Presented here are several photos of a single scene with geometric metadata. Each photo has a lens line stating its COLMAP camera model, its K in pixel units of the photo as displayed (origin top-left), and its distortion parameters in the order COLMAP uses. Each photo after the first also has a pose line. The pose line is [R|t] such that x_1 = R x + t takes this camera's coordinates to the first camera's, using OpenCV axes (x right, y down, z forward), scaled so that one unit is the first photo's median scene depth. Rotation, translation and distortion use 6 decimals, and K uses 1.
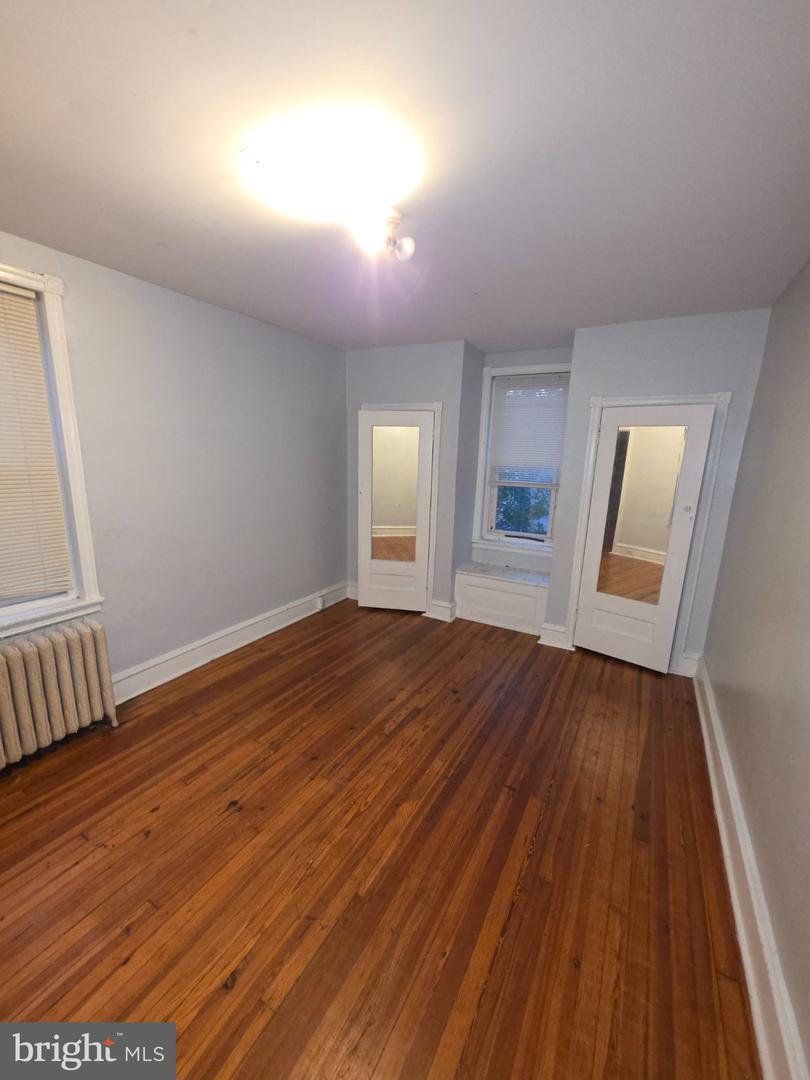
lens RADIAL K [[433.2, 0, 404.2], [0, 433.2, 546.4], [0, 0, 1]] dist [-0.000924, 0.000080]
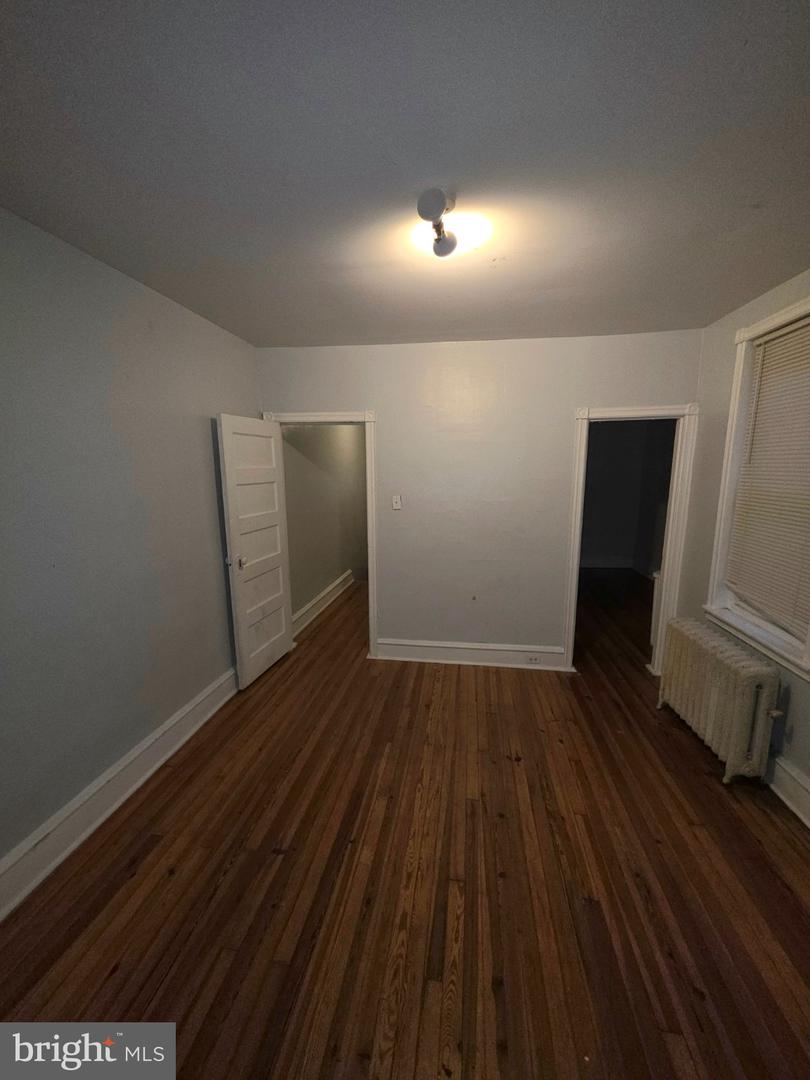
lens RADIAL K [[433.2, 0, 404.2], [0, 433.2, 546.4], [0, 0, 1]] dist [-0.000924, 0.000080]
pose [[-0.934621, 0.039465, -0.353448, 0.281426], [-0.099396, 0.925235, 0.366142, -0.337400], [0.341472, 0.377336, -0.860822, 1.545130]]
